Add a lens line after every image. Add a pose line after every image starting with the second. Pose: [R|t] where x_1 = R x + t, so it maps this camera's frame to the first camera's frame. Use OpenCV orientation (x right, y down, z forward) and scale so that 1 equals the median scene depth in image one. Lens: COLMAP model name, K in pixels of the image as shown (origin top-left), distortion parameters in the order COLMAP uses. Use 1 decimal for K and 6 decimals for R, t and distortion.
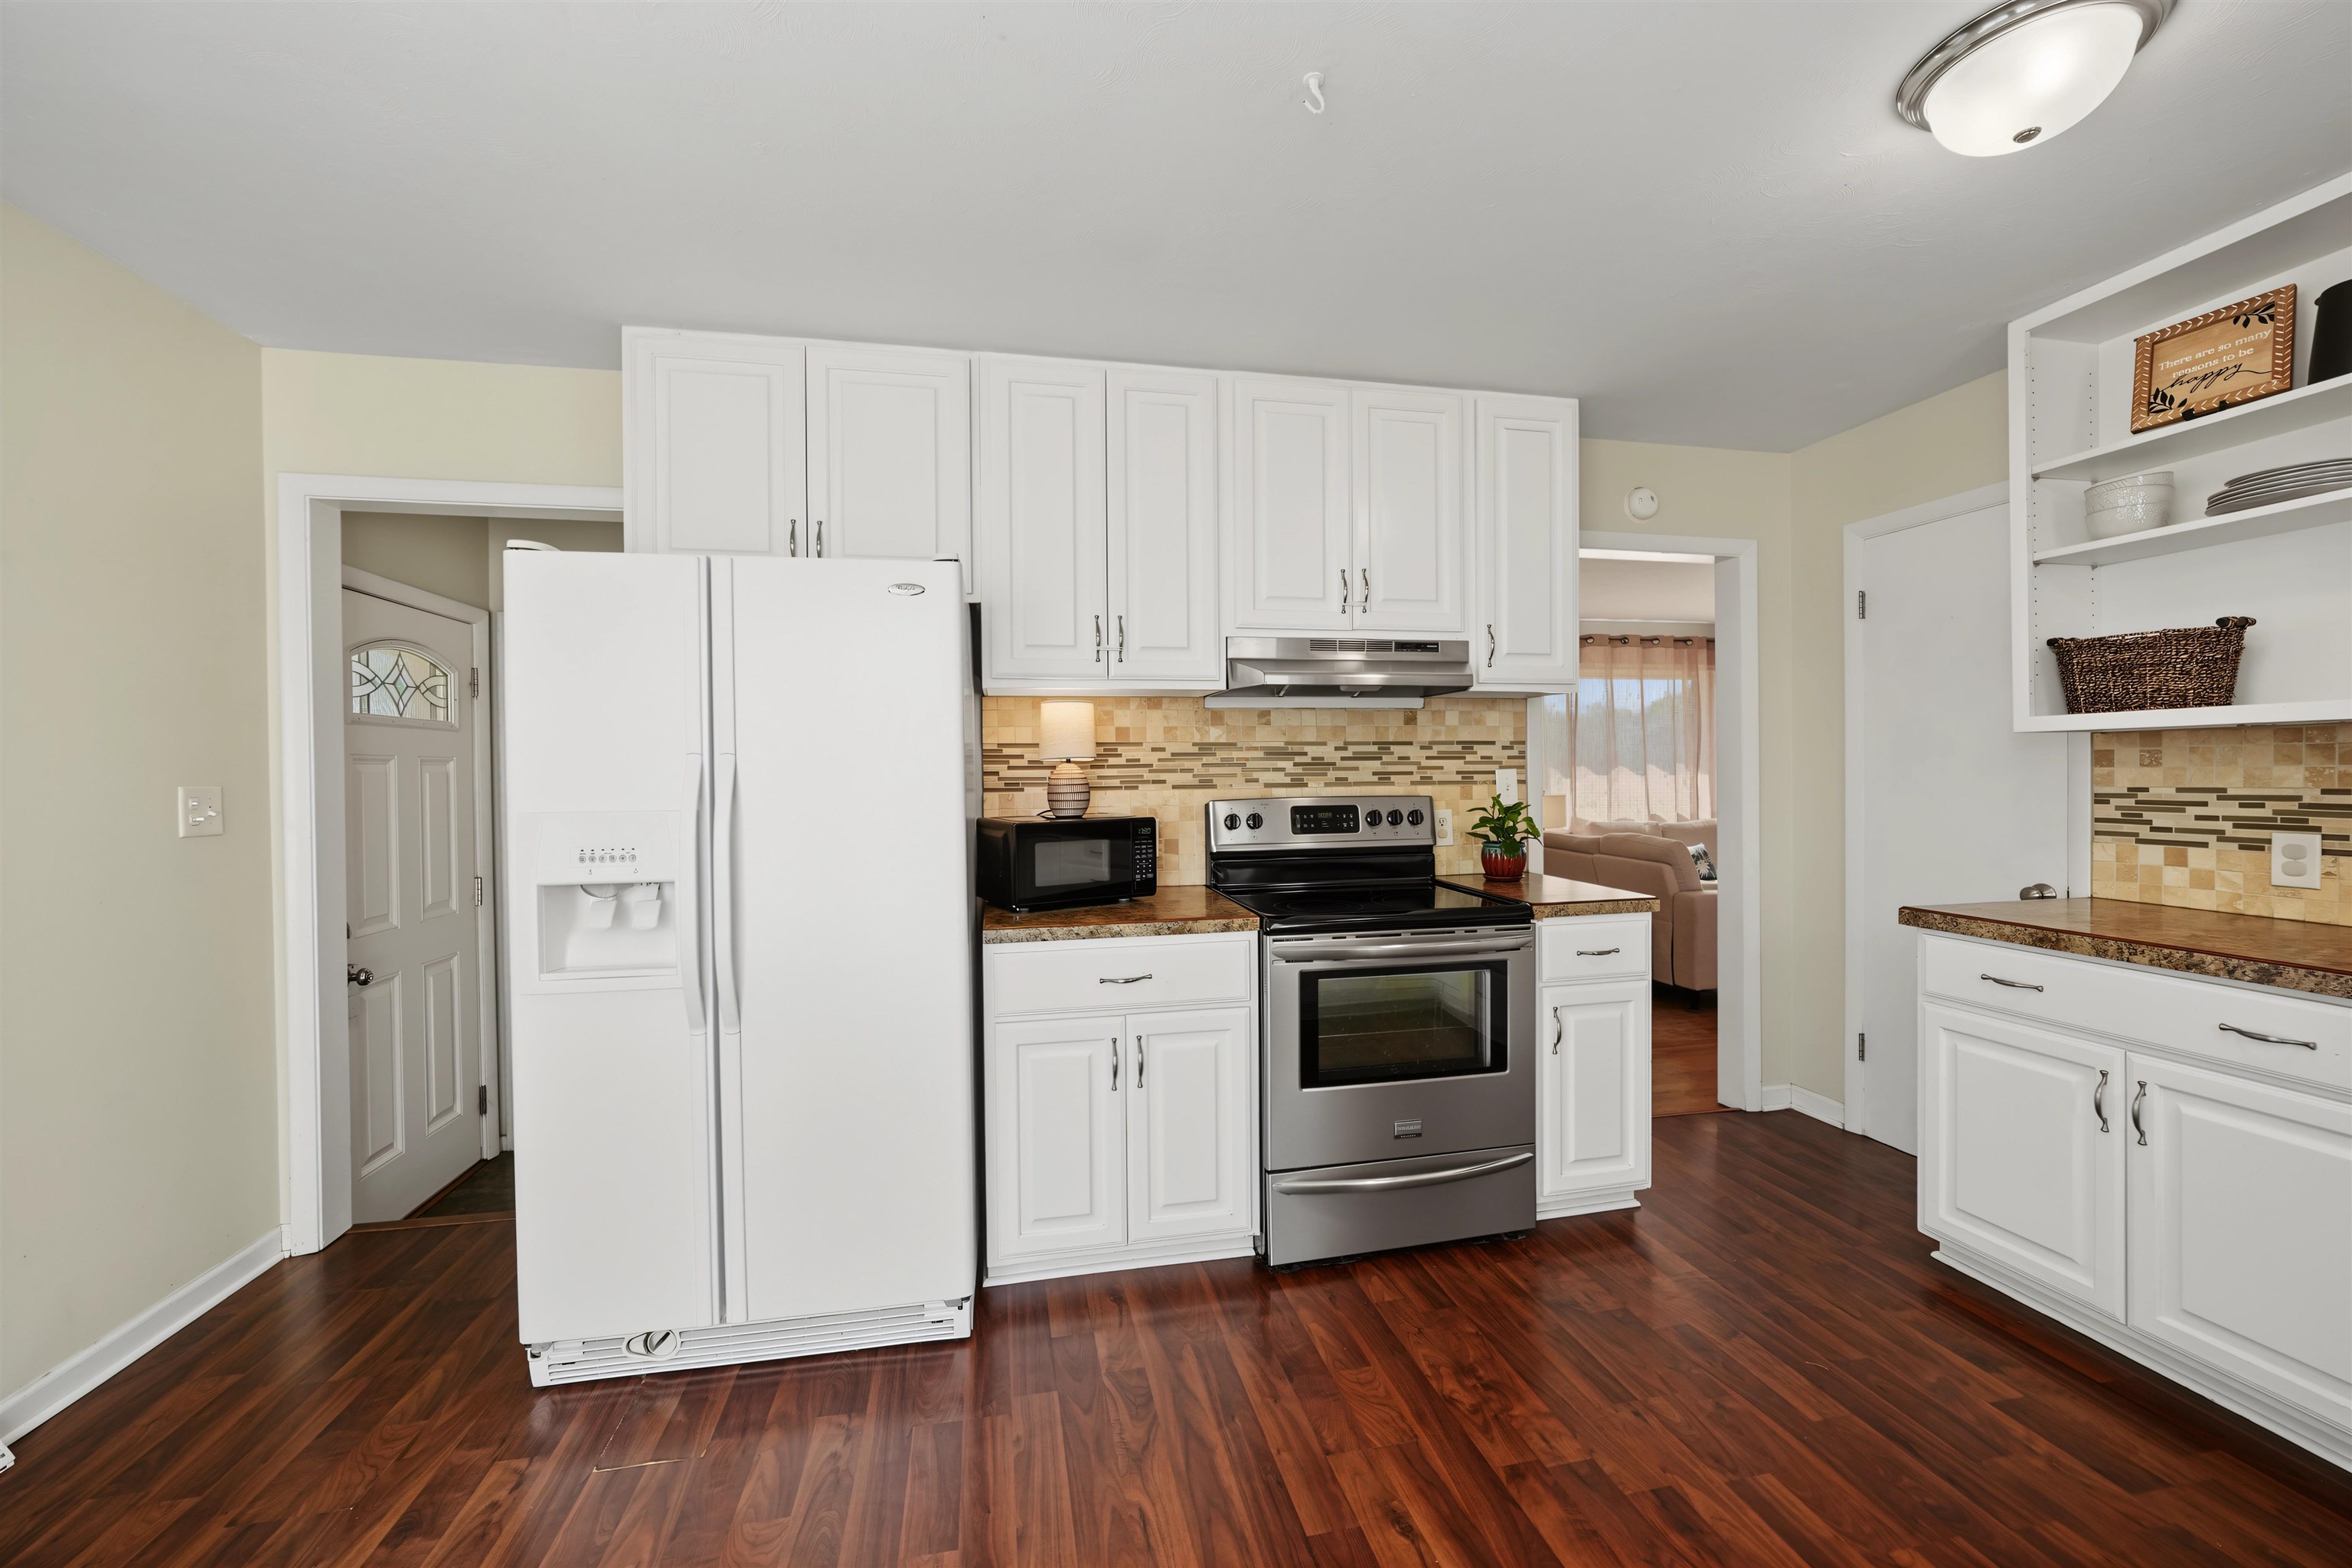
lens RADIAL K [[930.9, 0, 1182.9], [0, 930.9, 779.6], [0, 0, 1]] dist [-0.019423, 0.006129]
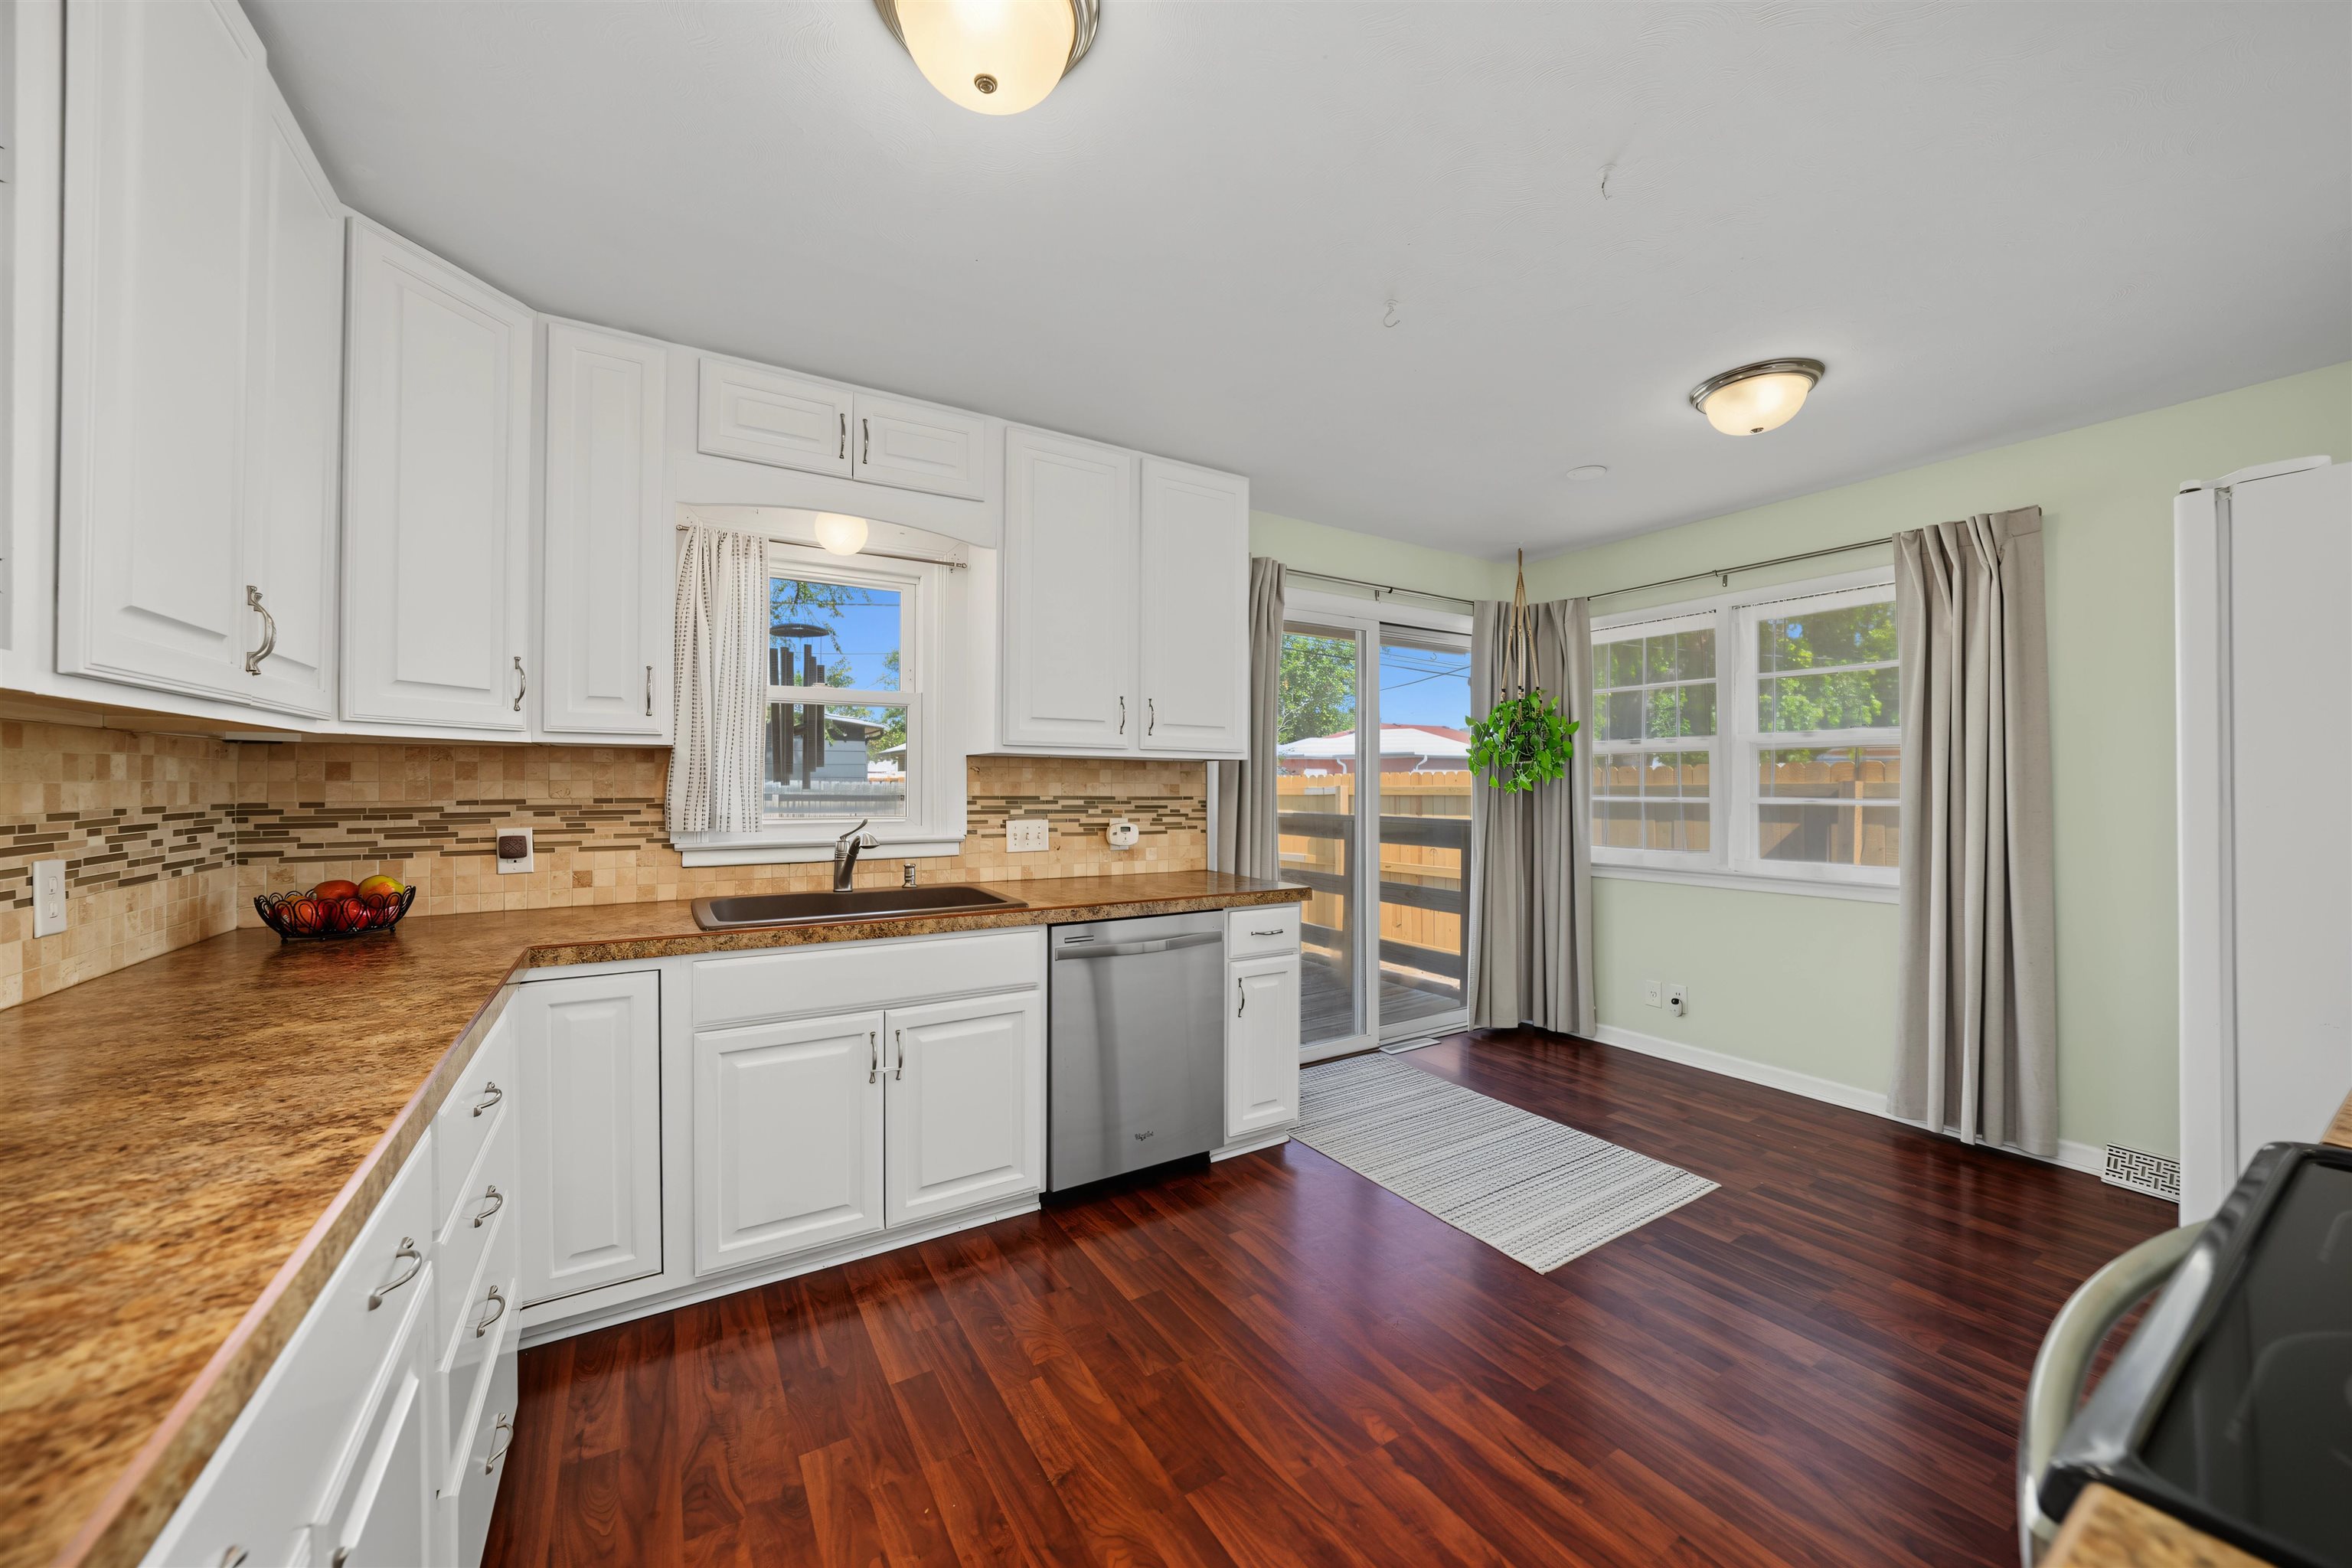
lens RADIAL K [[860.4, 0, 1181.2], [0, 860.4, 779.8], [0, 0, 1]] dist [-0.017978, 0.002975]
pose [[-0.938010, 0.007950, -0.346518, 0.677902], [0.005203, 0.999947, 0.008856, -0.012243], [0.346570, 0.006505, -0.938002, 1.213348]]
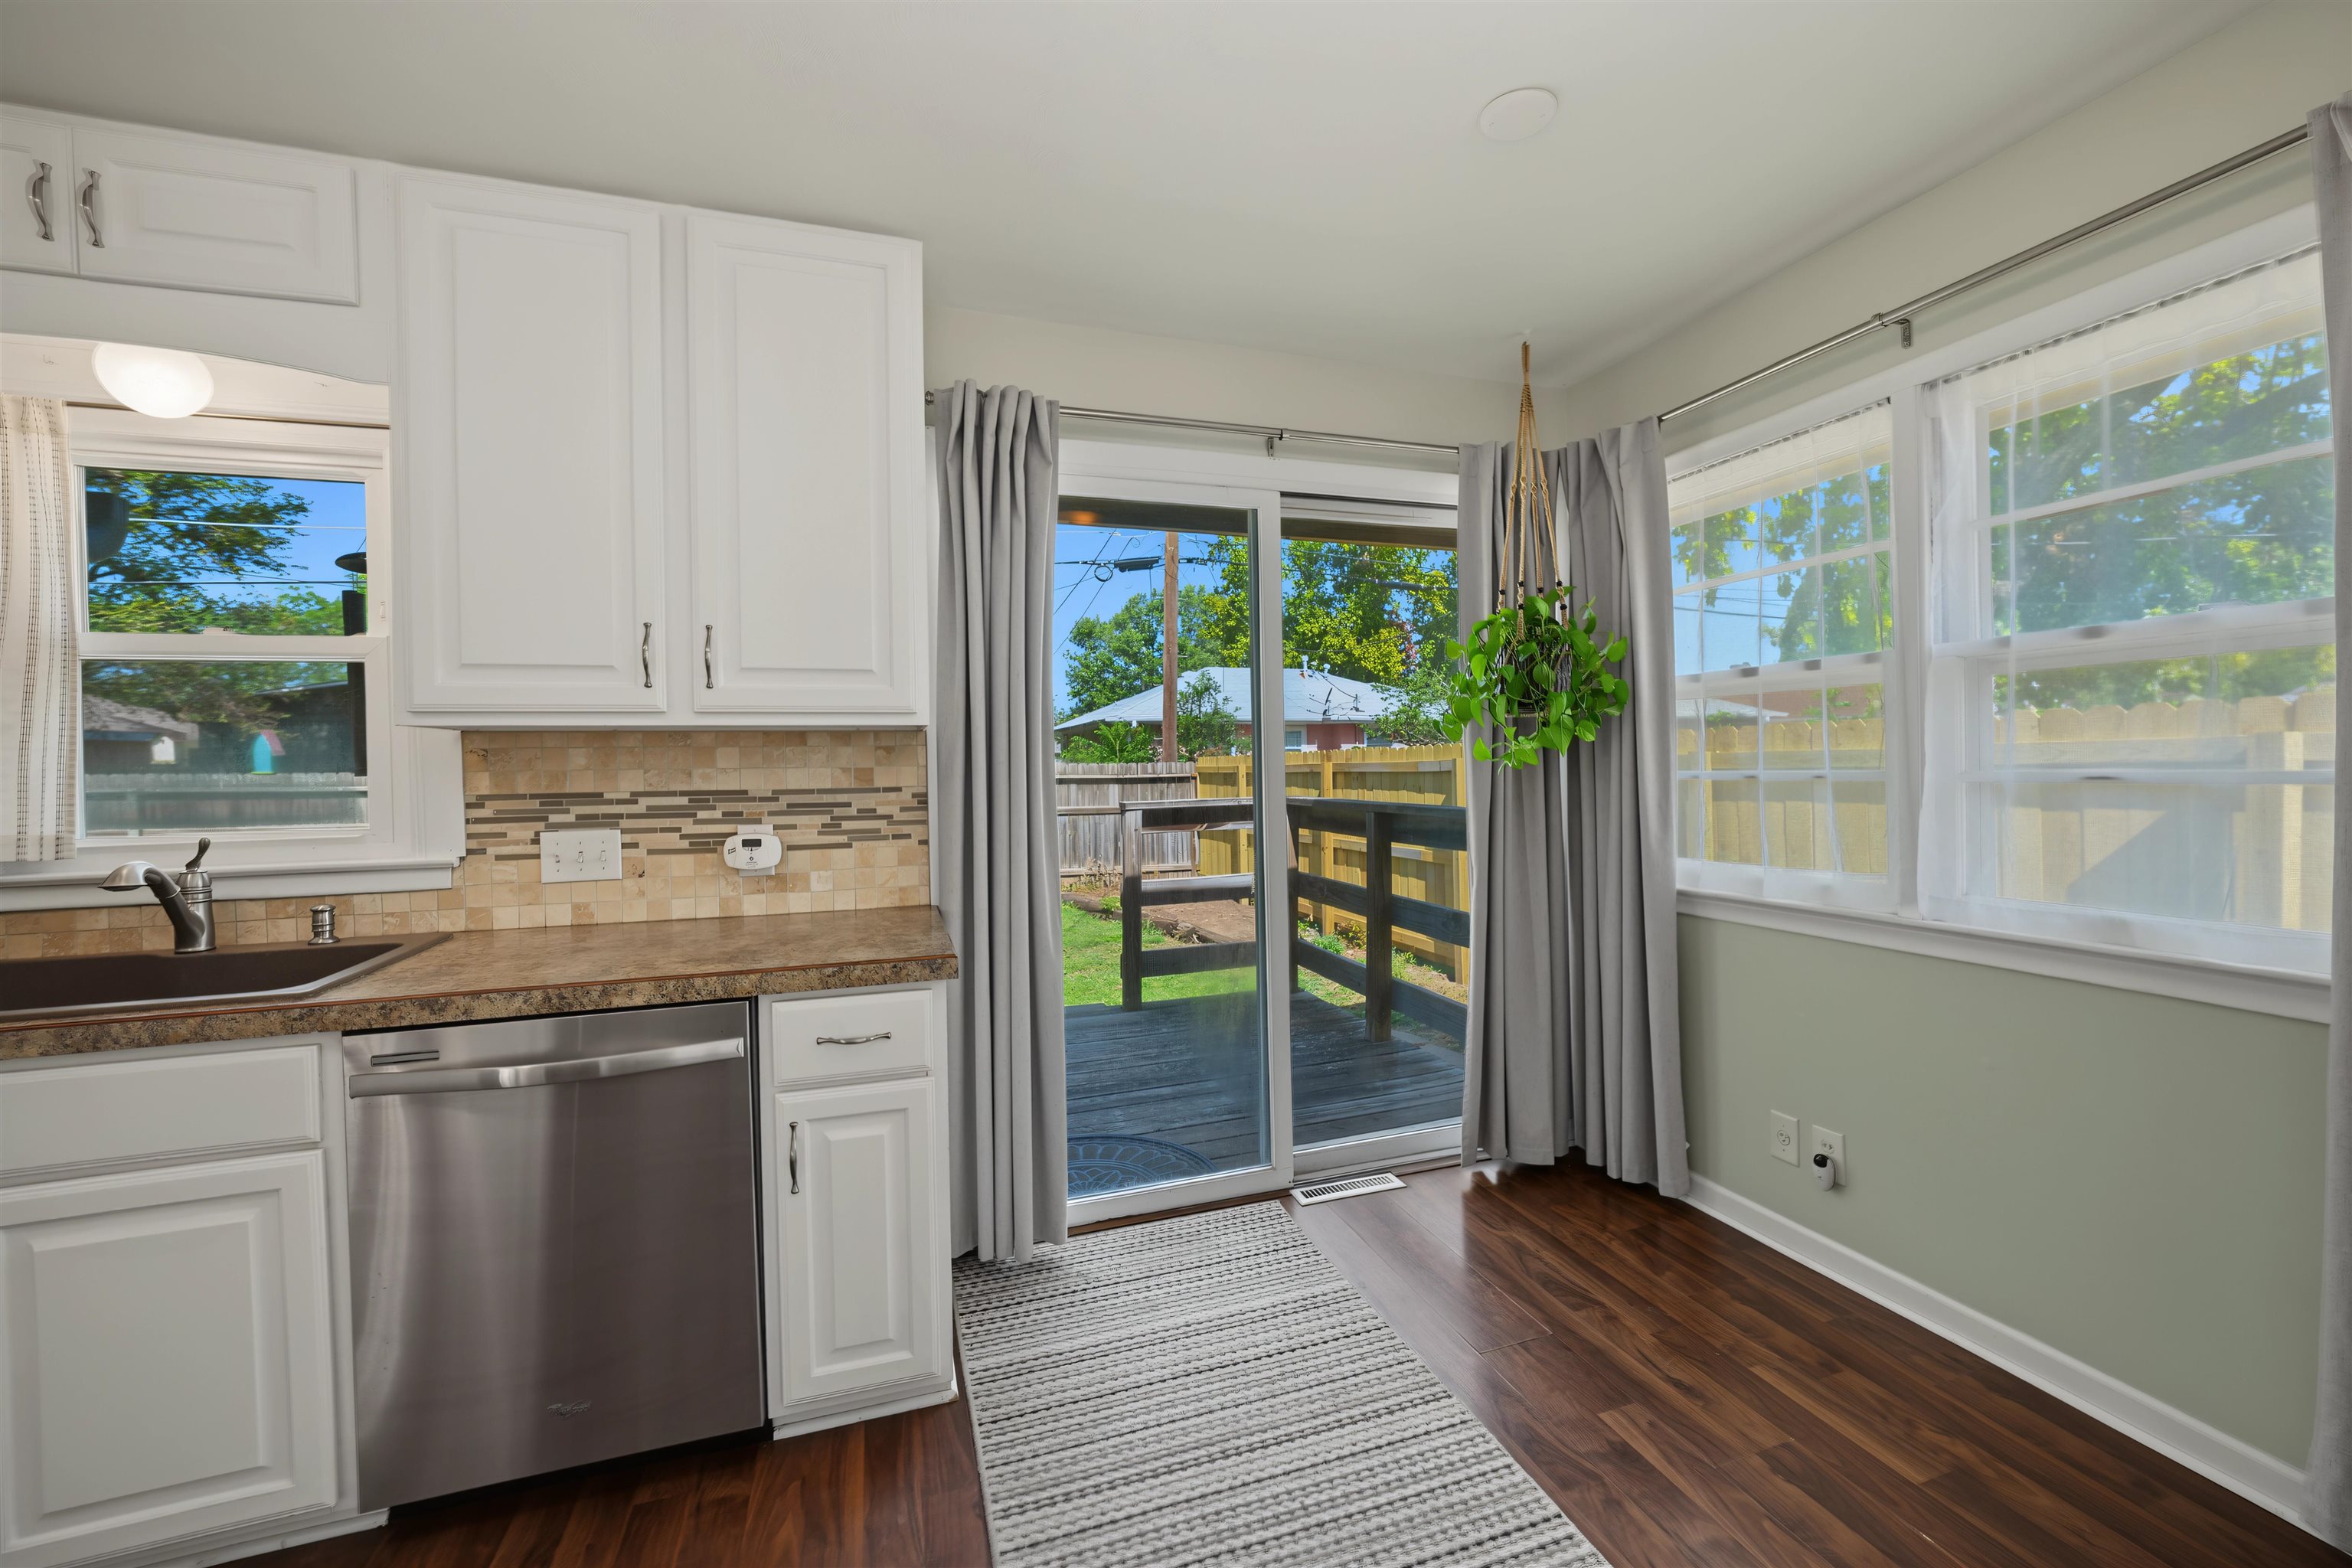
lens RADIAL K [[930.9, 0, 1179.2], [0, 930.9, 772.0], [0, 0, 1]] dist [-0.019423, 0.006129]
pose [[-0.993050, 0.032448, -0.113134, -0.056068], [0.030281, 0.999325, 0.020814, 0.002136], [0.113733, 0.017244, -0.993362, 0.840650]]
